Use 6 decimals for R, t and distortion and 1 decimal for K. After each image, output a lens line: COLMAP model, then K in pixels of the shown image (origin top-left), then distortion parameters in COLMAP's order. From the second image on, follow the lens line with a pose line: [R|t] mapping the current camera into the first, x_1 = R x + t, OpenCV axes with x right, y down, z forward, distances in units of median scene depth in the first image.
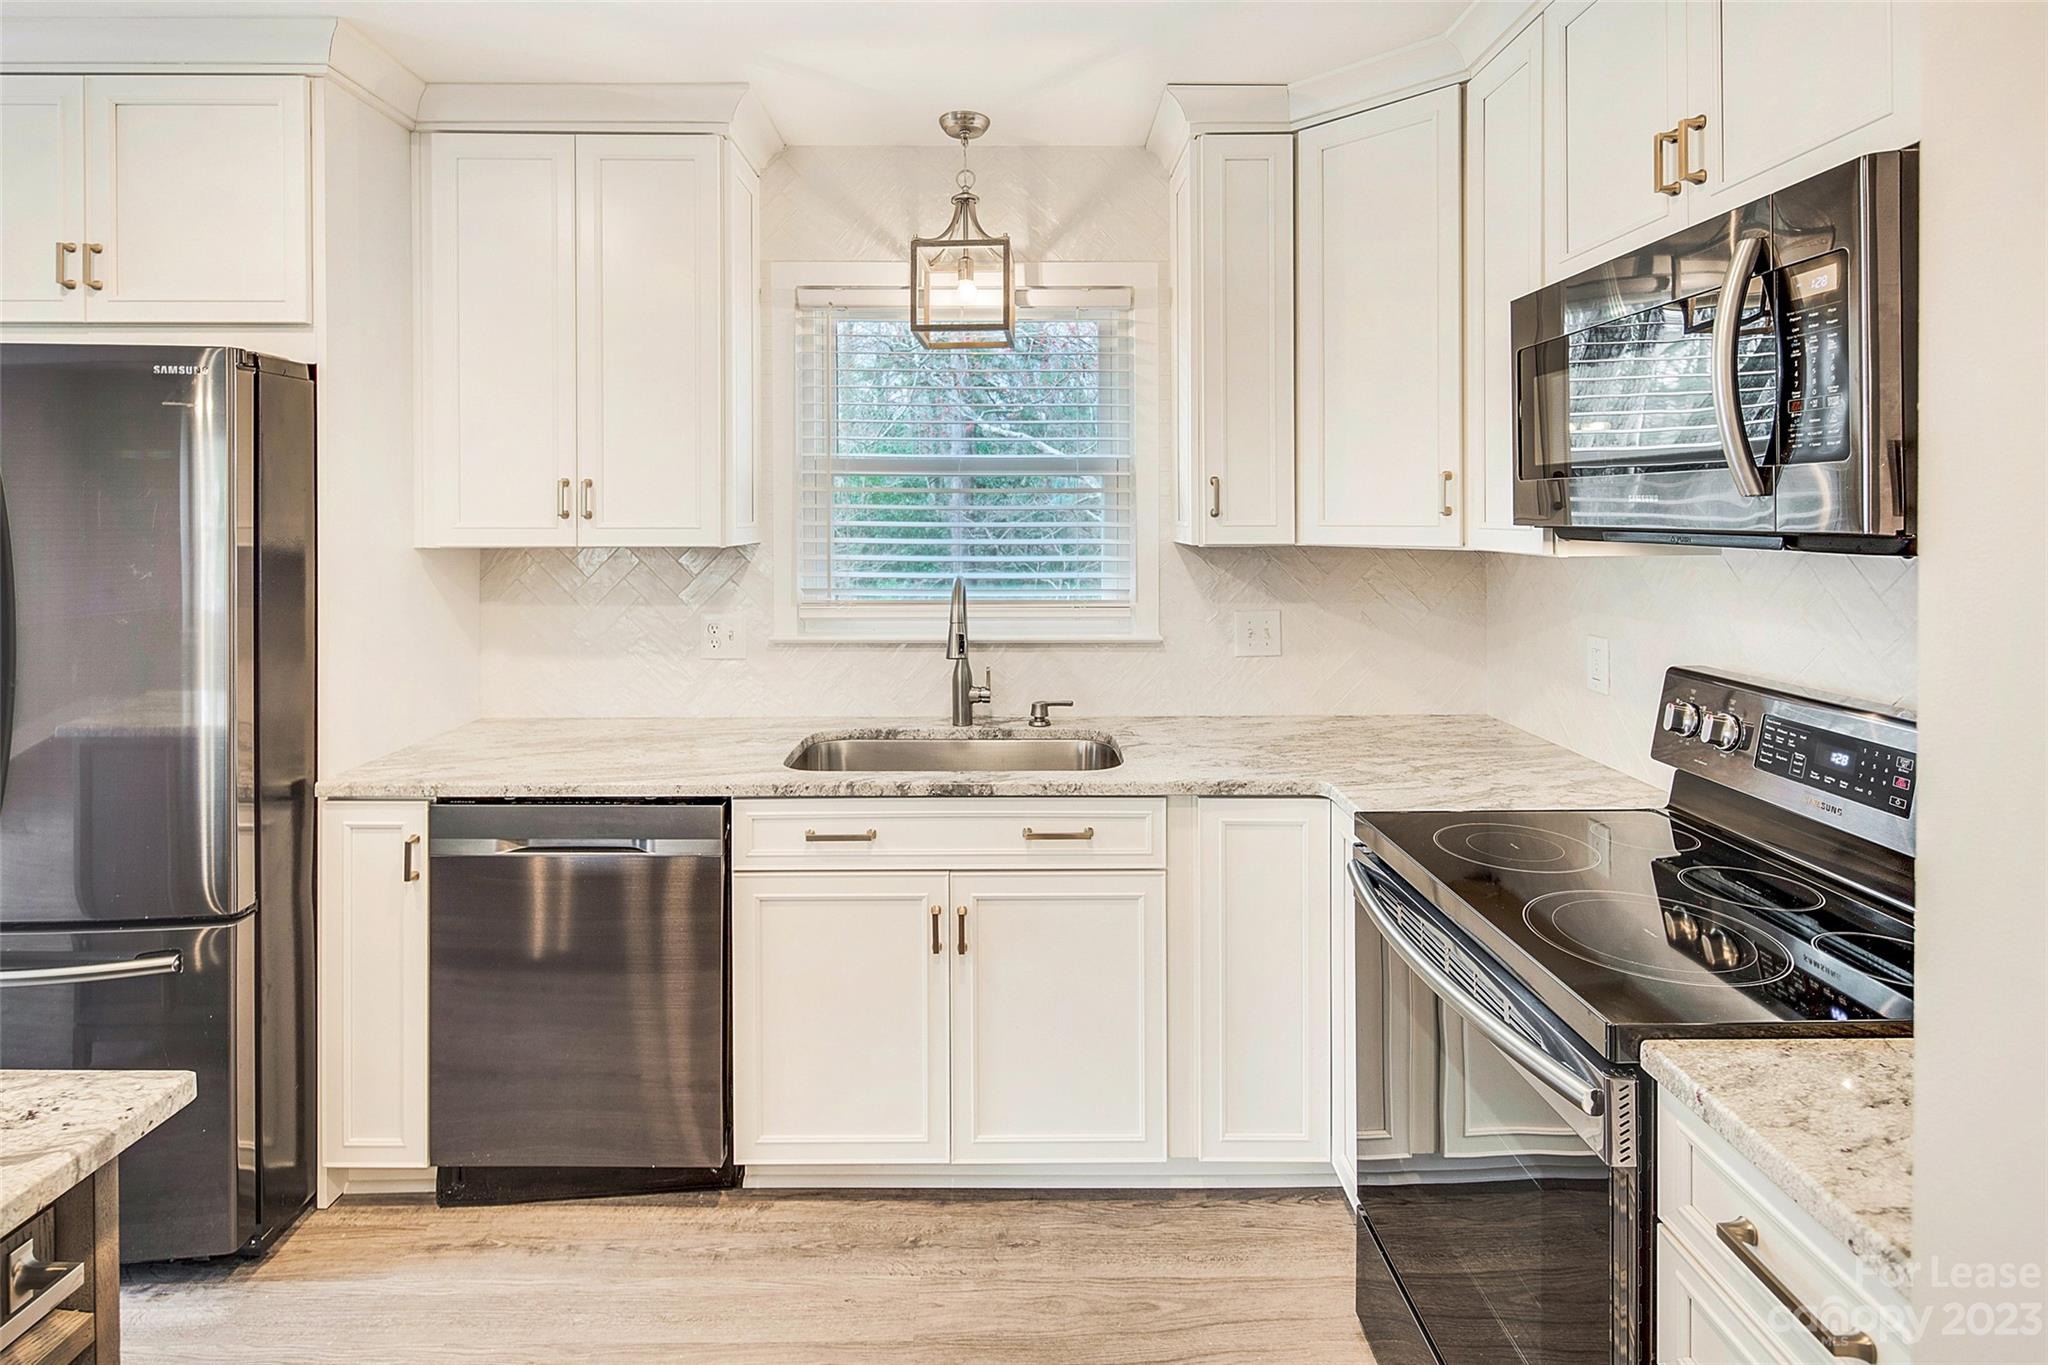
lens RADIAL K [[994.9, 0, 1013.4], [0, 994.9, 524.5], [0, 0, 1]] dist [0.004922, -0.002719]
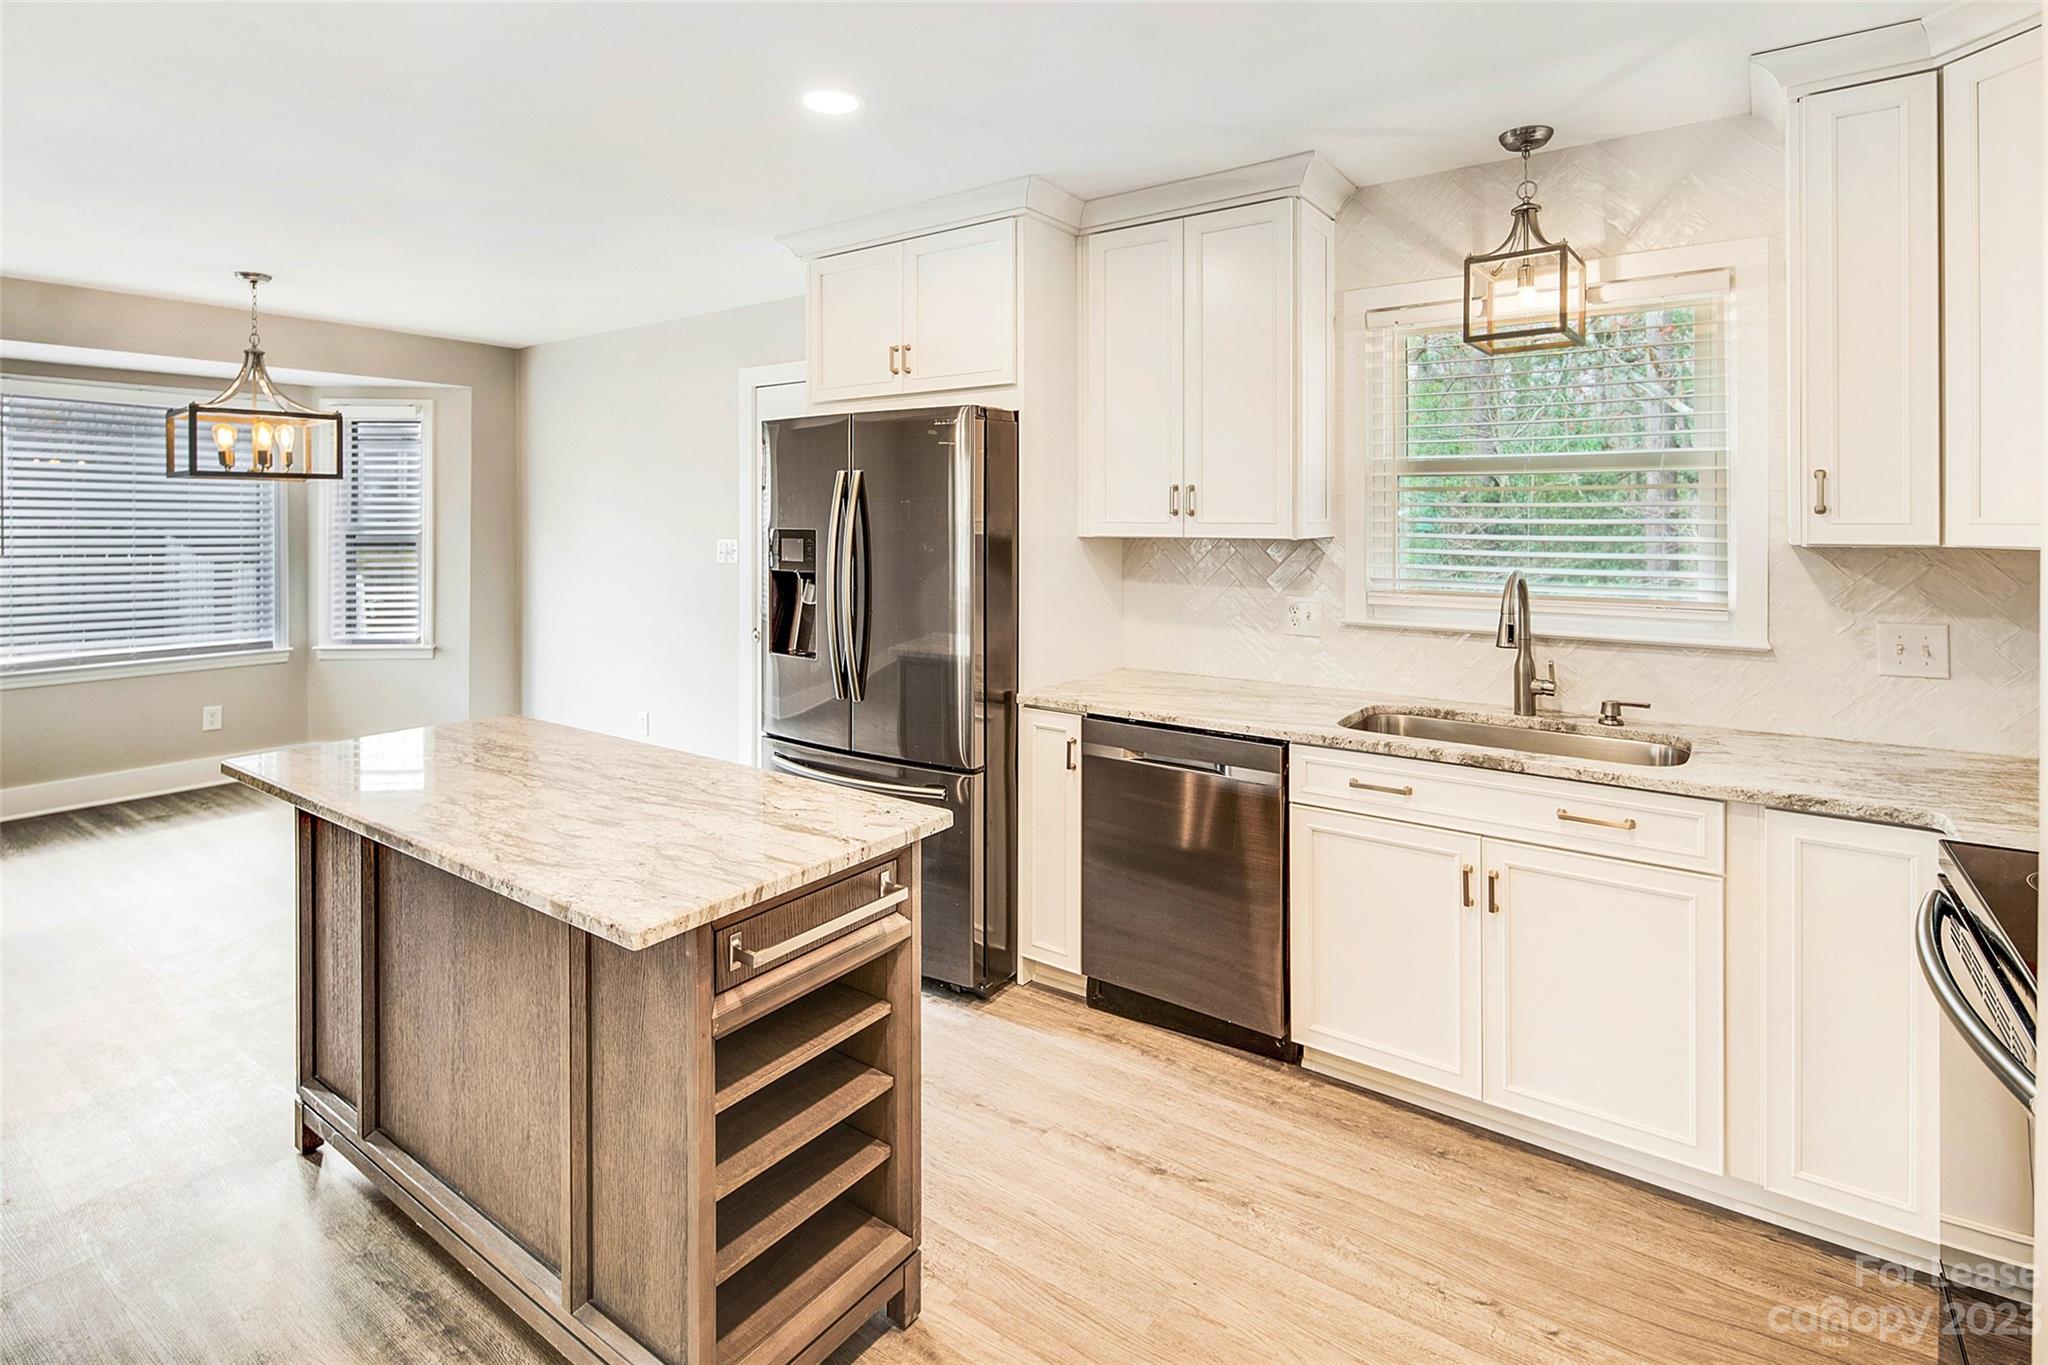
lens RADIAL K [[994.9, 0, 1004.8], [0, 994.9, 529.8], [0, 0, 1]] dist [0.004922, -0.002719]
pose [[0.802246, 0.008881, -0.596928, 0.160230], [-0.004191, 0.999948, 0.009245, 0.001731], [0.596979, -0.004915, 0.802242, -0.189151]]
